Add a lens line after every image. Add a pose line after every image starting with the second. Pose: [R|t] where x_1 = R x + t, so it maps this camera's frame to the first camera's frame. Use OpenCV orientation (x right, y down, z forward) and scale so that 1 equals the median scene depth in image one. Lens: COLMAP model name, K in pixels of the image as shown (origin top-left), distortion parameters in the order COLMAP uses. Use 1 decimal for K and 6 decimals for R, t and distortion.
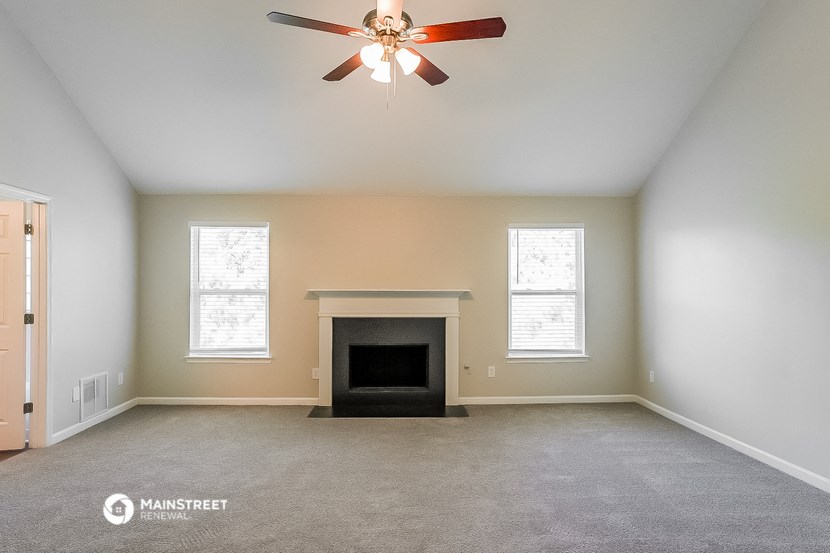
lens RADIAL K [[462.0, 0, 415.0], [0, 462.0, 276.5], [0, 0, 1]] dist [-0.015126, 0.000106]
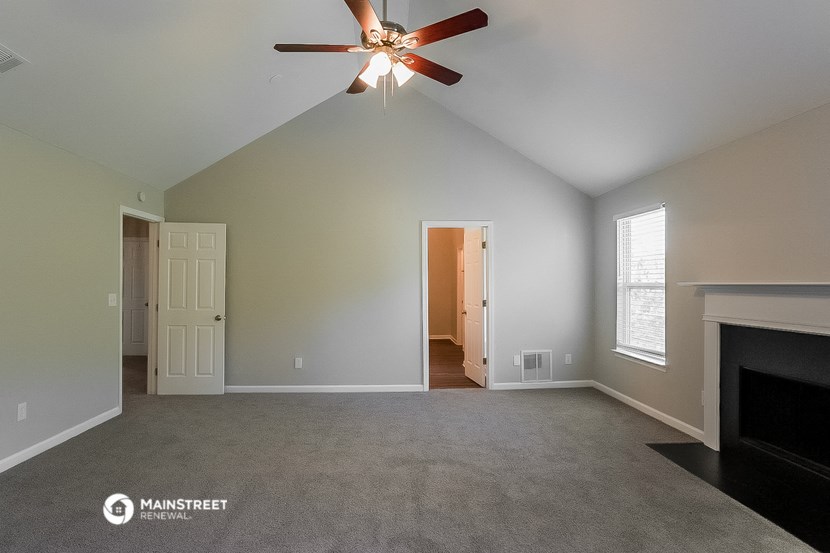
lens RADIAL K [[463.8, 0, 415.0], [0, 463.8, 276.5], [0, 0, 1]] dist [0.002053, 0.000763]
pose [[-0.000110, -0.020131, -0.999797, 0.522457], [0.031433, 0.999303, -0.020125, 0.019020], [0.999506, -0.031429, 0.000523, 0.560949]]
